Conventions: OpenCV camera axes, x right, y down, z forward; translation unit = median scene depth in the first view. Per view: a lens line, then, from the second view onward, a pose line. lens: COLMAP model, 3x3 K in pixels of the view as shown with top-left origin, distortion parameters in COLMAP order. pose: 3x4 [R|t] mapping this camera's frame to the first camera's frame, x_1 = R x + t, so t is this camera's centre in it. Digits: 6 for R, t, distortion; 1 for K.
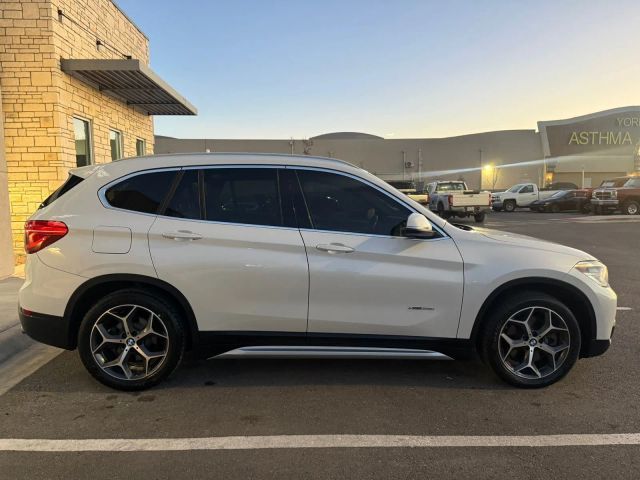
lens RADIAL K [[458.7, 0, 321.8], [0, 458.7, 238.9], [0, 0, 1]] dist [-0.001558, -0.003190]
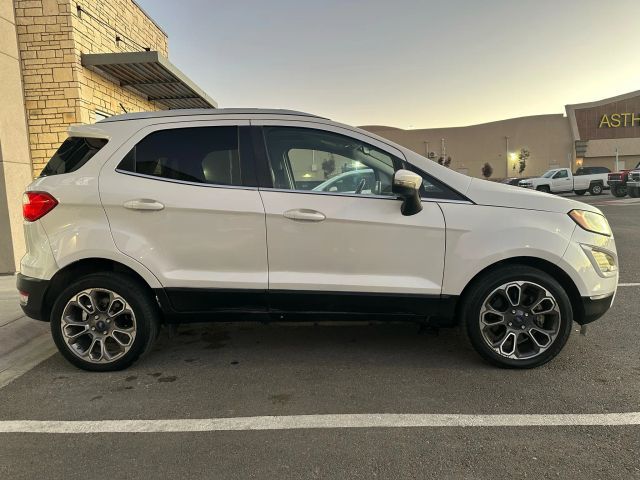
lens RADIAL K [[455.4, 0, 317.3], [0, 455.4, 239.0], [0, 0, 1]] dist [-0.001338, -0.002756]
pose [[0.997701, -0.030378, -0.060573, -0.005036], [0.030625, 0.999526, 0.003151, 0.024412], [0.060449, -0.004999, 0.998159, 0.033998]]
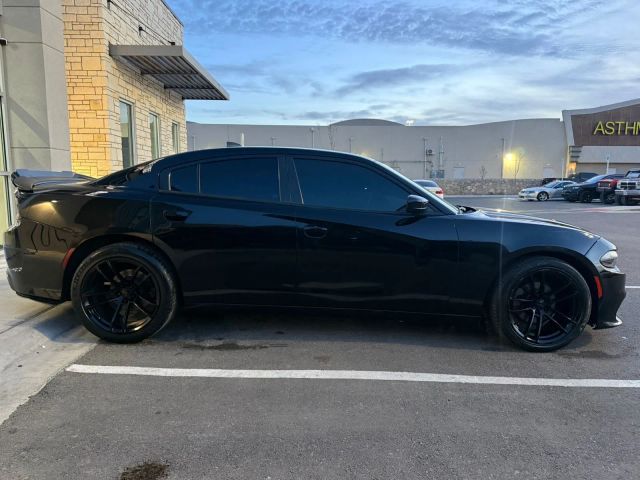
lens RADIAL K [[460.3, 0, 320.0], [0, 460.3, 240.0], [0, 0, 1]] dist [0.006673, -0.006554]
pose [[0.999242, 0.020841, -0.032874, -0.040822], [-0.019905, 0.999395, 0.028528, 0.016528], [0.033449, -0.027852, 0.999052, -0.056082]]
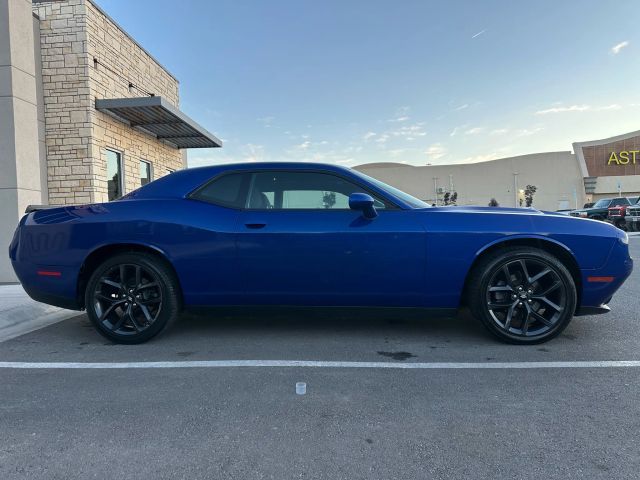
lens RADIAL K [[458.7, 0, 321.8], [0, 458.7, 238.9], [0, 0, 1]] dist [-0.001558, -0.003190]
pose [[0.994425, -0.027029, -0.101923, 0.108002], [0.019001, 0.996700, -0.078924, 0.060925], [0.103720, 0.076547, 0.991657, -0.062261]]
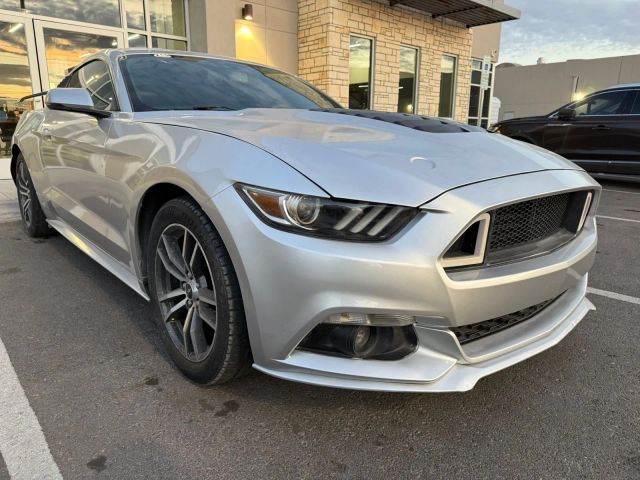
lens RADIAL K [[465.1, 0, 329.6], [0, 465.1, 239.4], [0, 0, 1]] dist [0.000651, -0.006783]
pose [[0.626513, 0.185394, -0.757041, 0.348849], [-0.090296, 0.982023, 0.165763, 0.024412], [0.774163, -0.035495, 0.631991, 0.280075]]
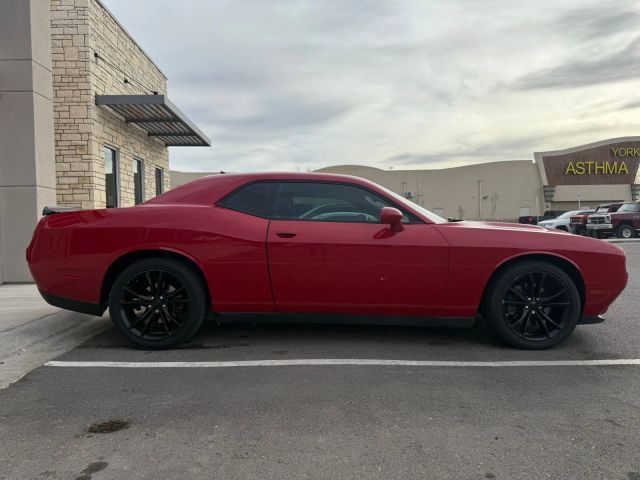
lens RADIAL K [[462.2, 0, 318.4], [0, 462.2, 240.9], [0, 0, 1]] dist [0.003482, -0.002909]
pose [[0.999890, -0.007692, -0.012672, -0.007674], [0.006742, 0.997283, -0.073363, 0.054466], [0.013202, 0.073269, 0.997225, -0.106301]]
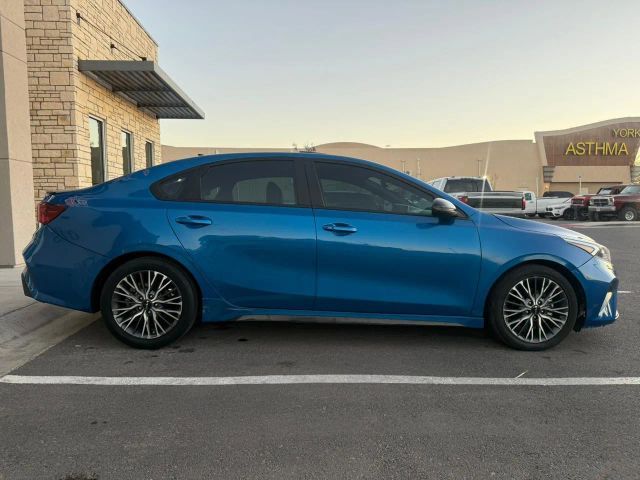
lens RADIAL K [[458.8, 0, 318.4], [0, 458.8, 242.4], [0, 0, 1]] dist [0.000857, -0.002805]
pose [[0.999990, 0.004398, 0.001013, -0.025400], [-0.004376, 0.999785, -0.020275, 0.039491], [-0.001102, 0.020270, 0.999794, -0.030872]]
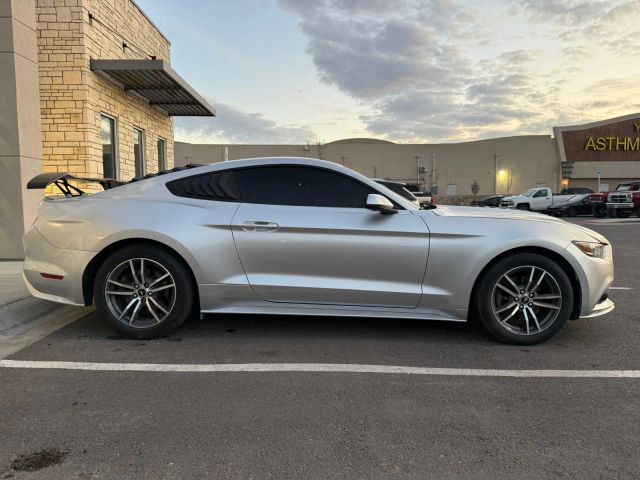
lens RADIAL K [[459.9, 0, 320.0], [0, 459.9, 240.0], [0, 0, 1]] dist [0.002278, -0.006015]
pose [[0.999371, 0.007924, -0.034561, 0.004132], [-0.008547, 0.999803, -0.017934, 0.041812], [0.034412, 0.018218, 0.999242, -0.042769]]
